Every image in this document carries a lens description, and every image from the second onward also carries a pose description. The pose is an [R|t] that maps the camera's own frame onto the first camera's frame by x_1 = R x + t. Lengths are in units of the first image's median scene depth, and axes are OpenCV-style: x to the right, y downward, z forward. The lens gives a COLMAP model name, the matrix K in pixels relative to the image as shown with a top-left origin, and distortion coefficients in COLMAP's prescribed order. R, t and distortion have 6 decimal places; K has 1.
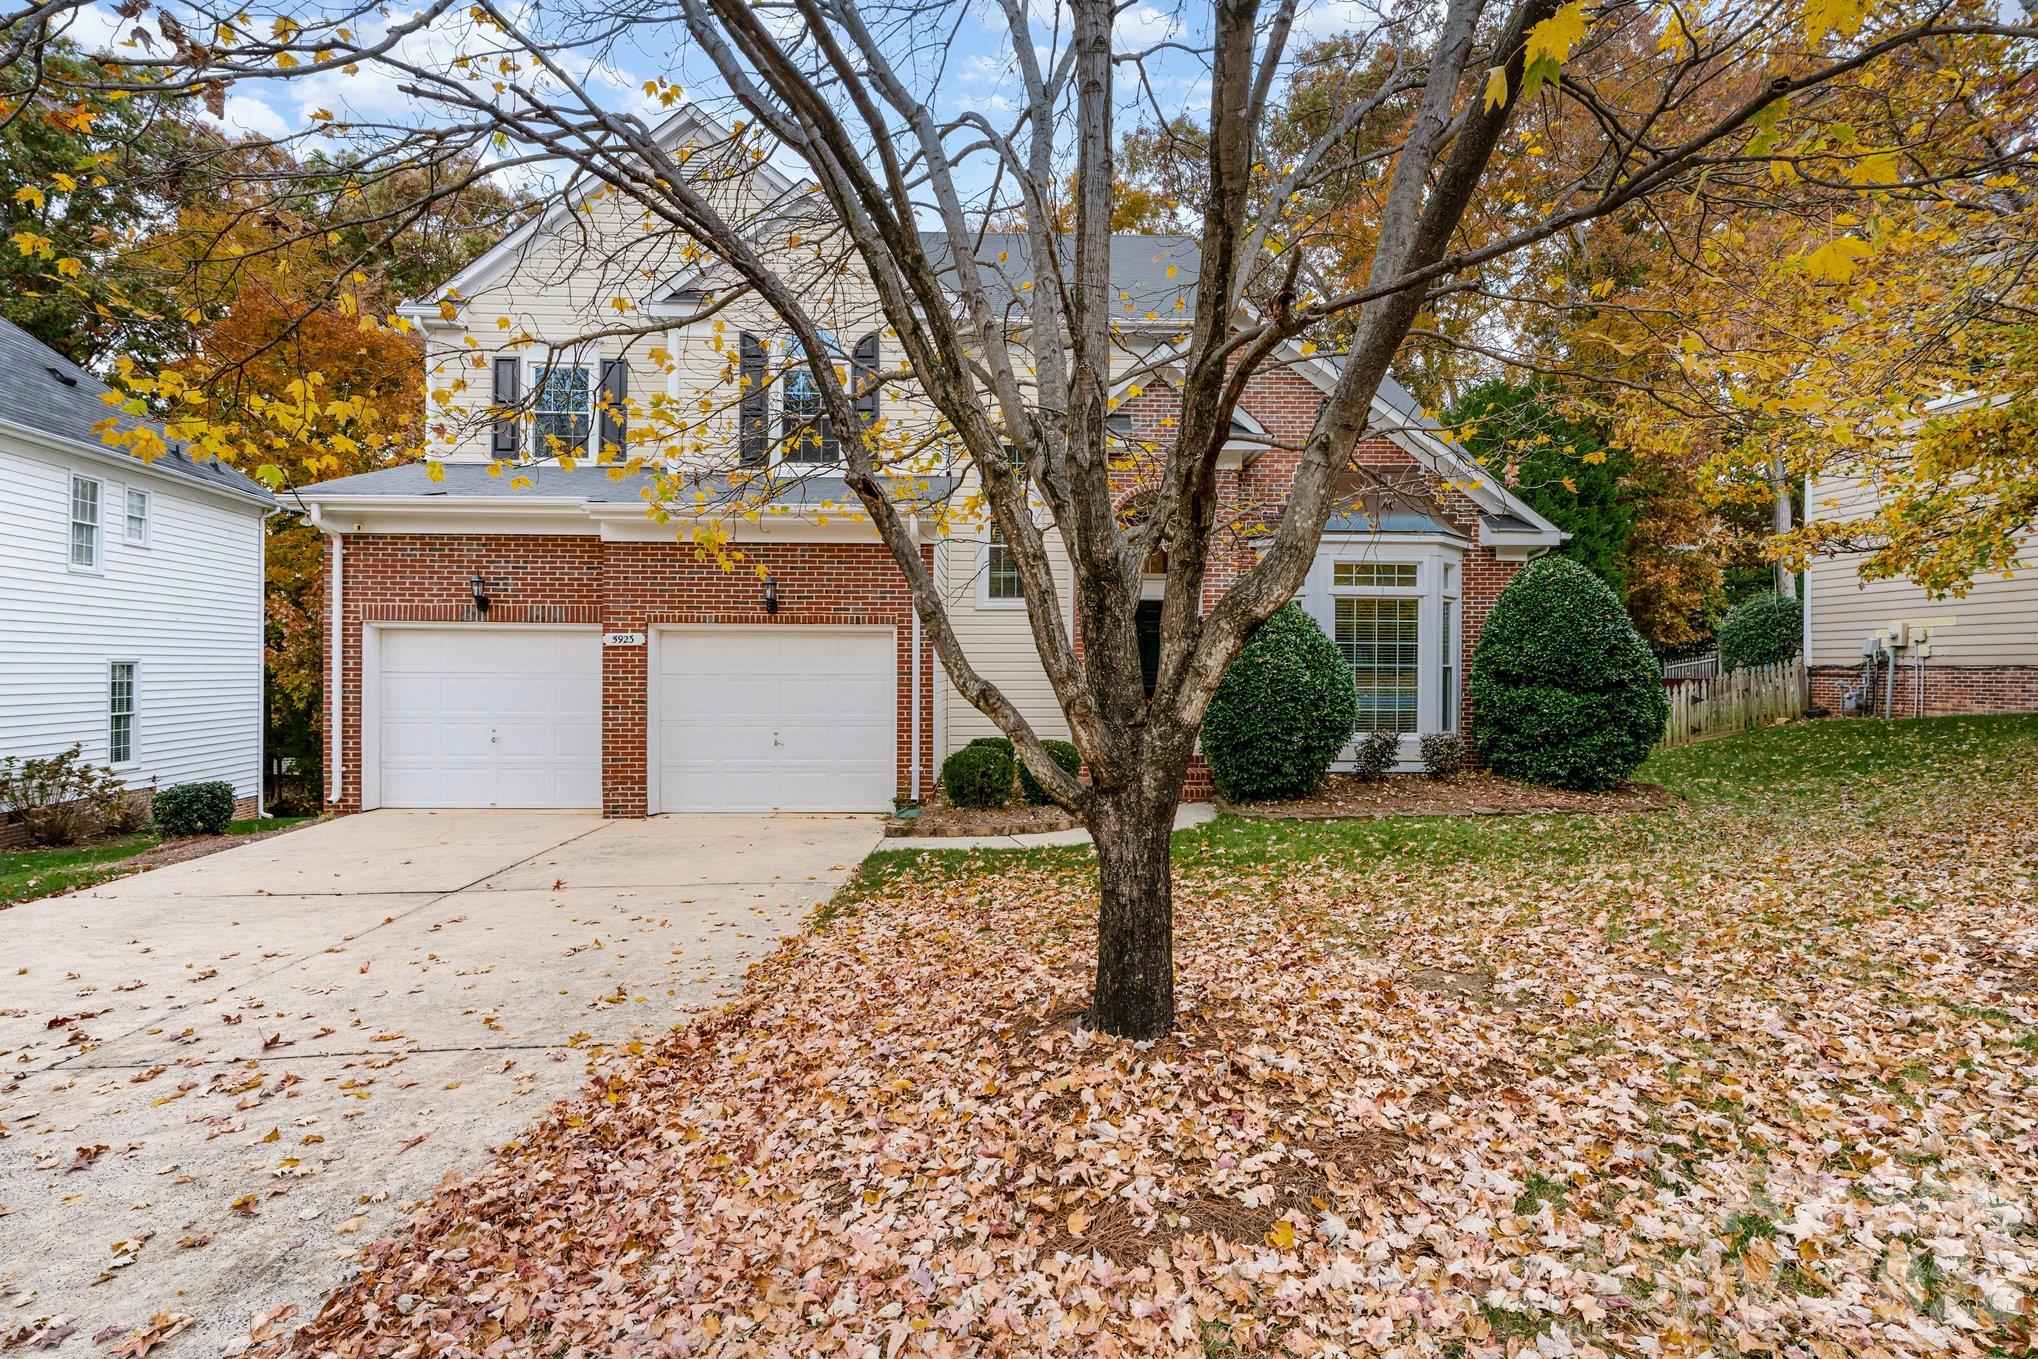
lens RADIAL K [[1013.5, 0, 1016.6], [0, 1013.5, 680.0], [0, 0, 1]] dist [-0.004090, -0.000296]
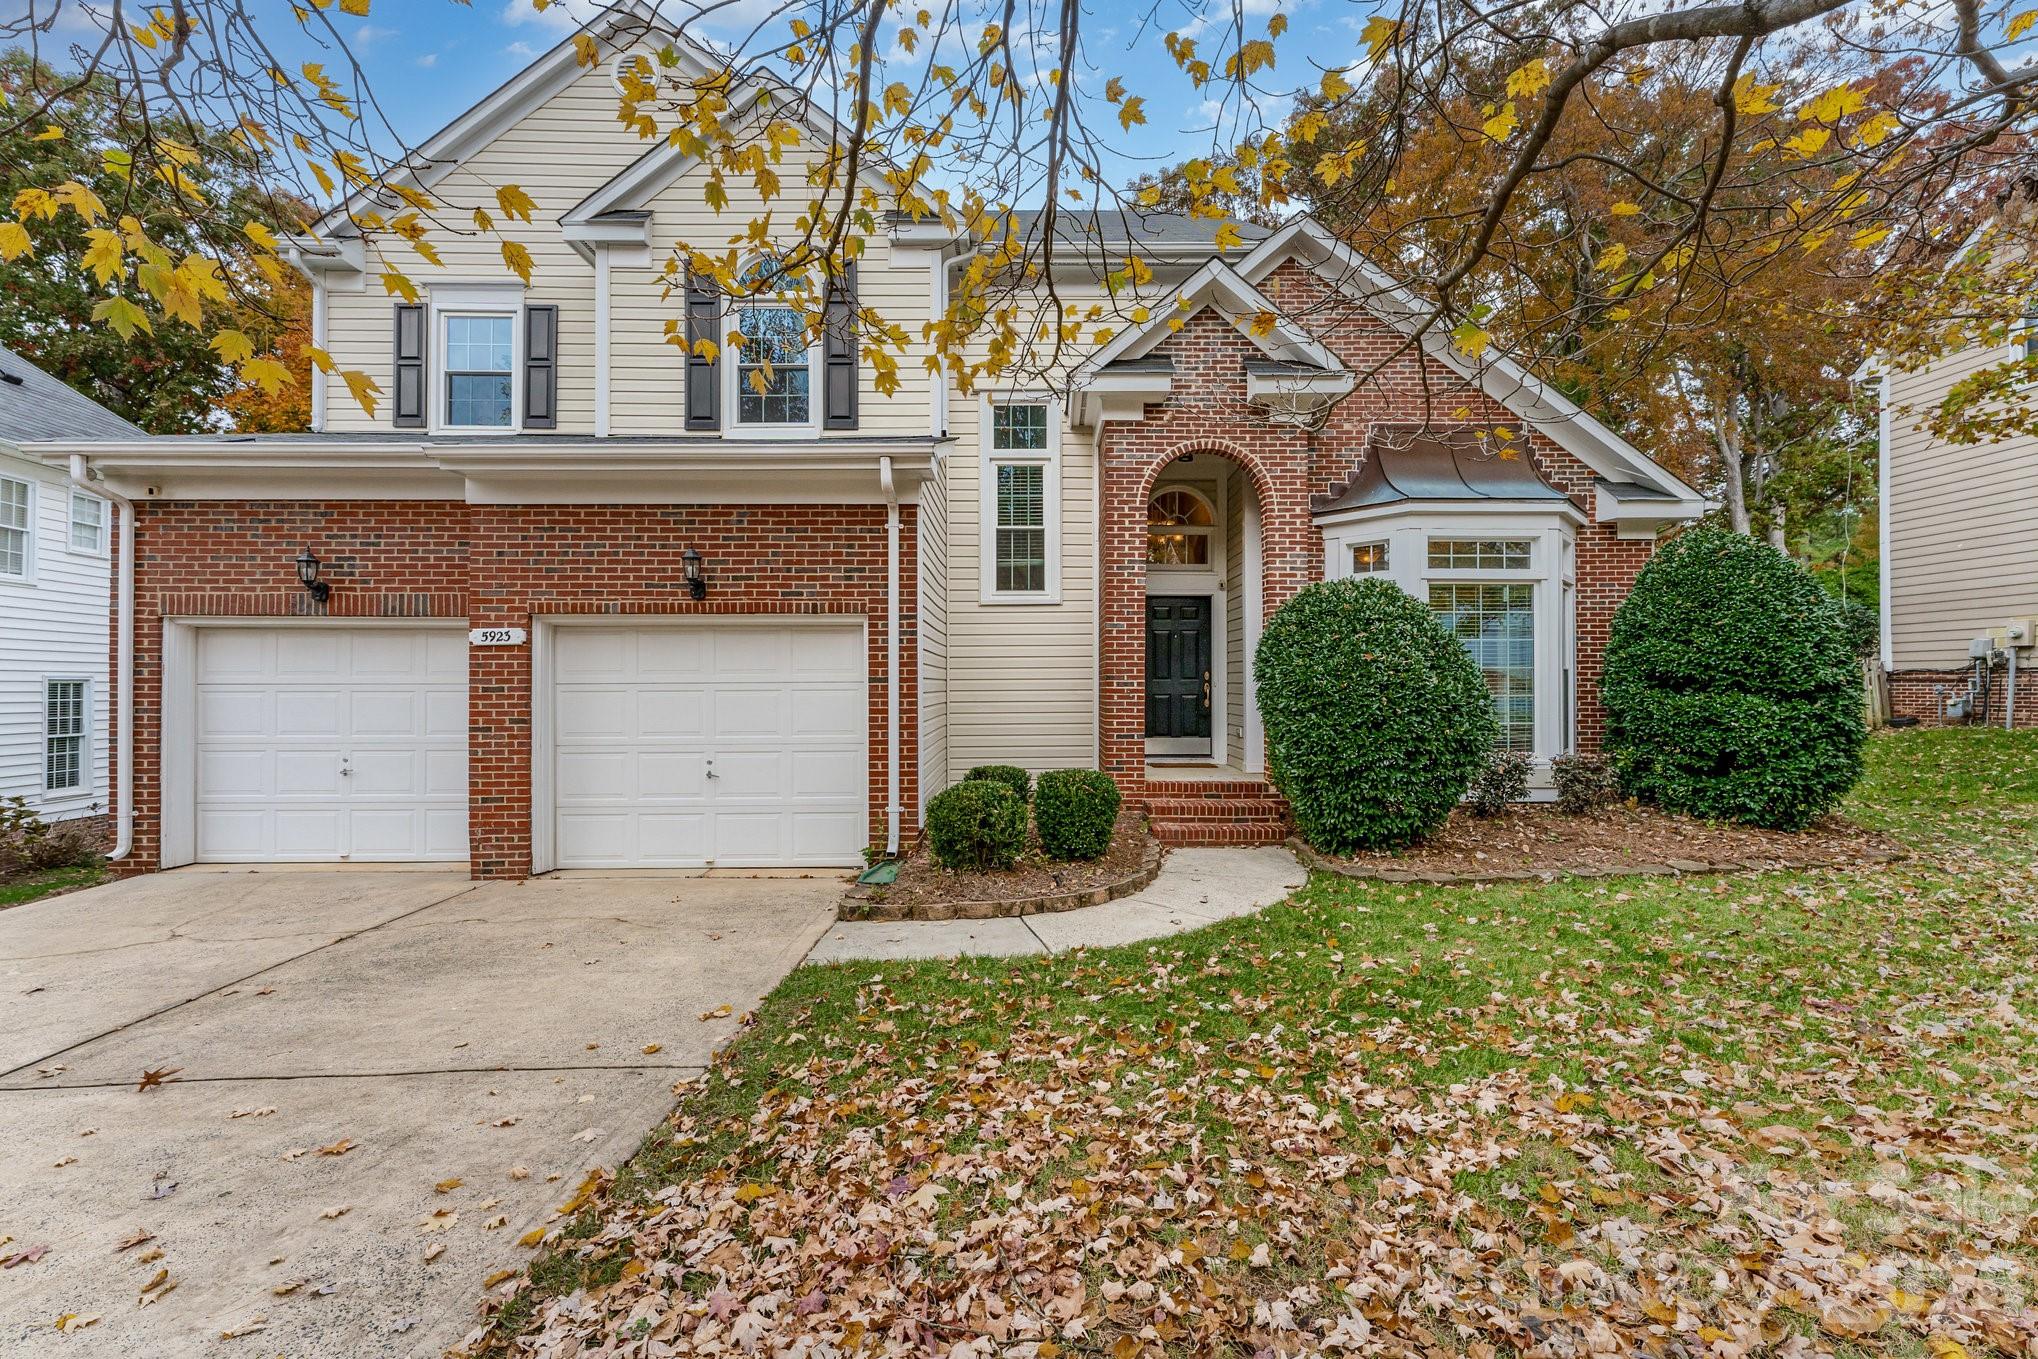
lens RADIAL K [[816.1, 0, 1019.9], [0, 816.1, 685.1], [0, 0, 1]] dist [0.000994, 0.000381]
pose [[0.999870, -0.007845, -0.014064, 0.000587], [0.007647, 0.999872, -0.014044, 0.005775], [0.014172, 0.013935, 0.999802, 0.369595]]
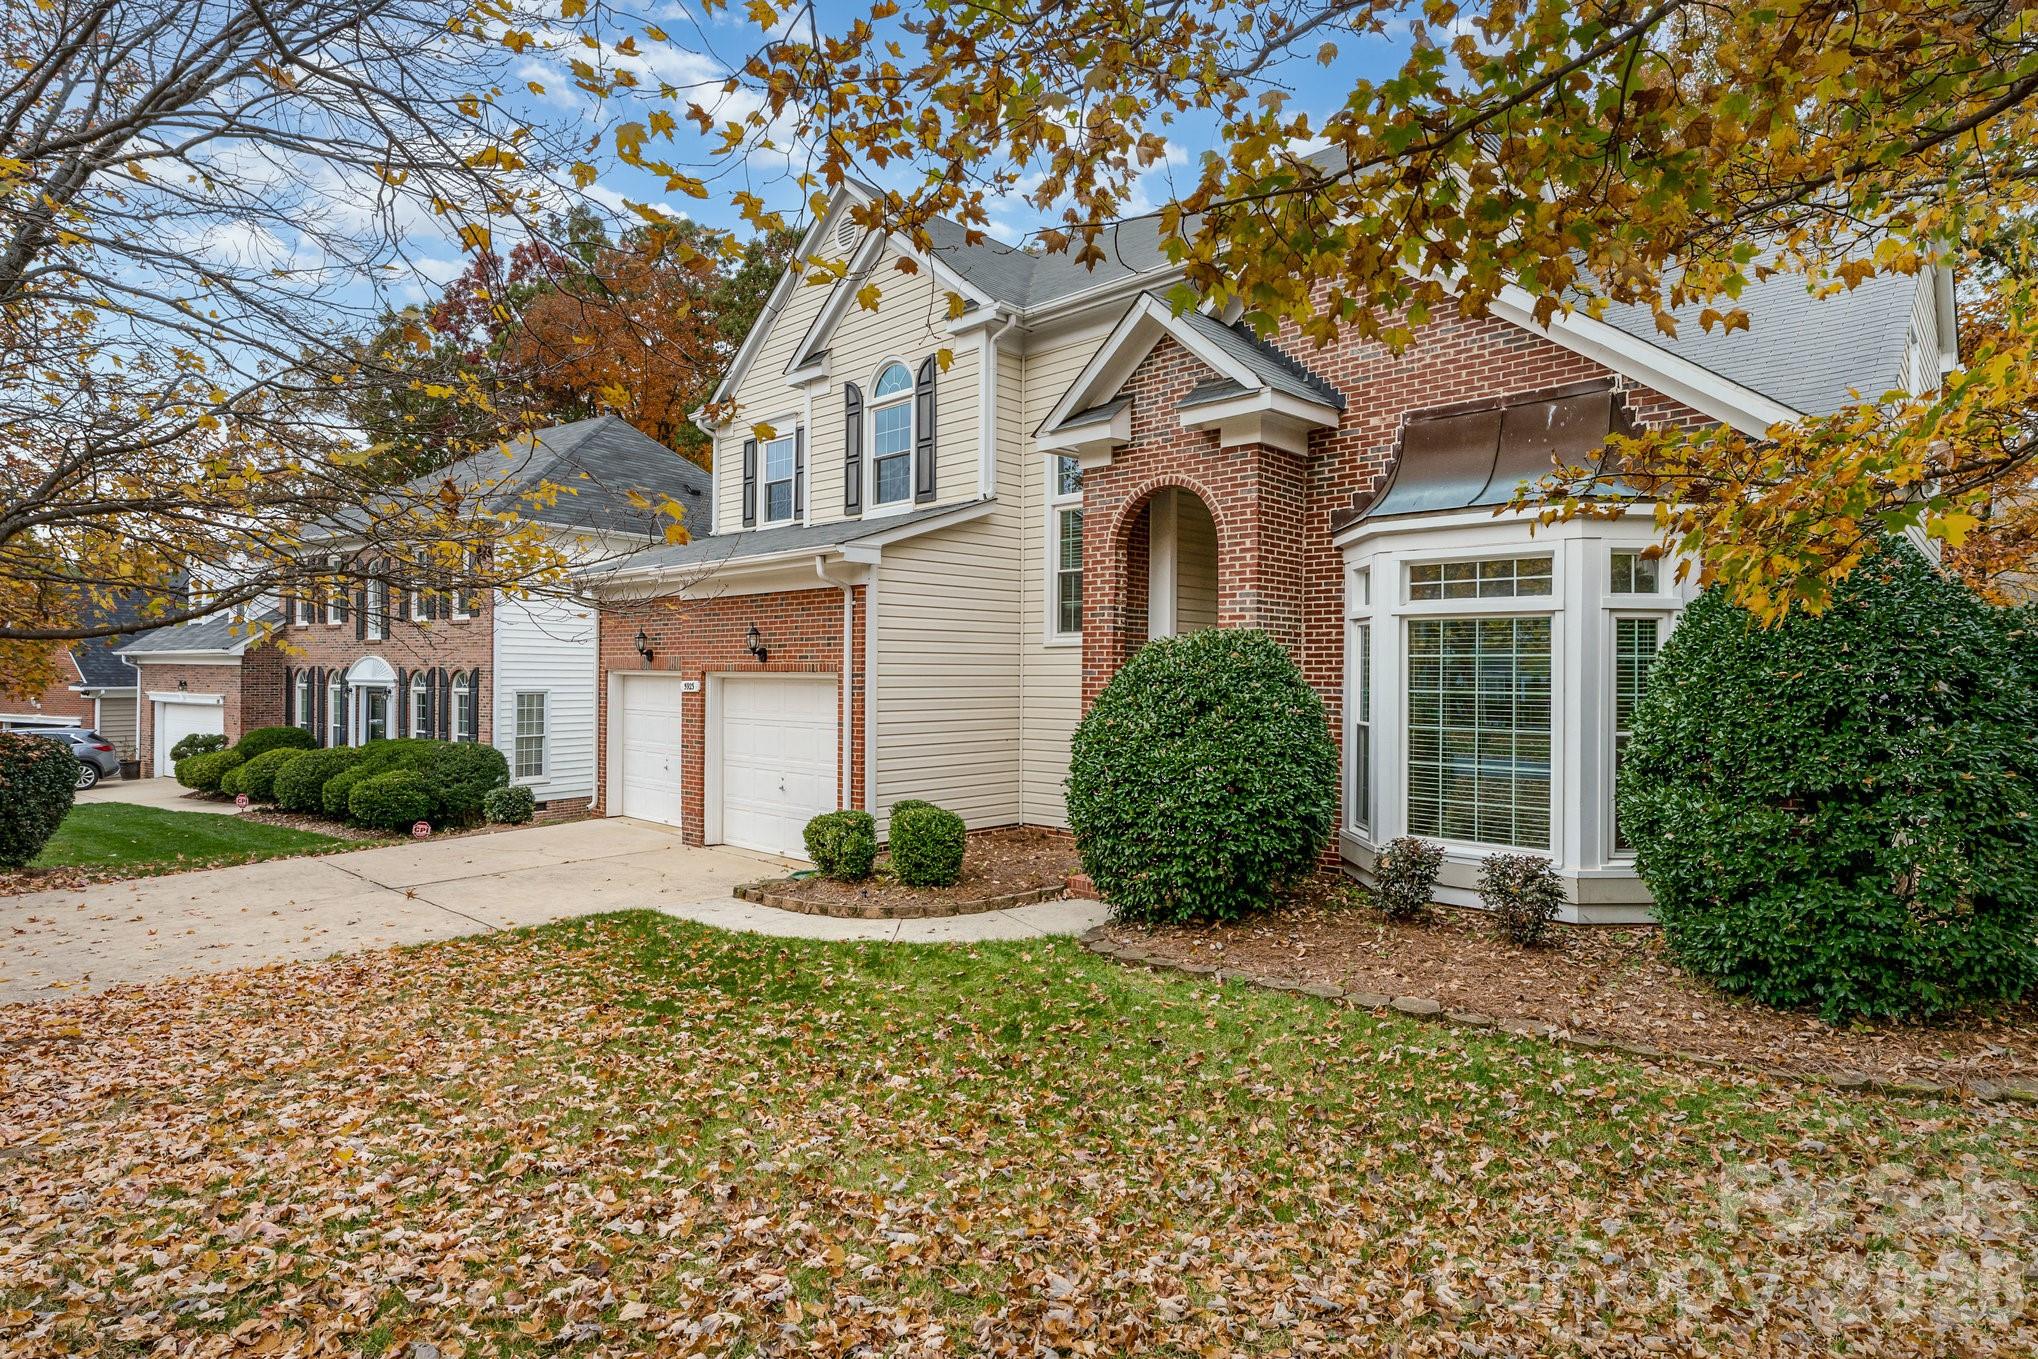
lens RADIAL K [[1077.0, 0, 1020.0], [0, 1077.0, 669.4], [0, 0, 1]] dist [0.002202, -0.000064]
pose [[0.703398, -0.004359, -0.710782, 0.647030], [-0.009327, 0.999838, -0.015362, -0.039475], [0.710735, 0.017435, 0.703244, 0.375402]]
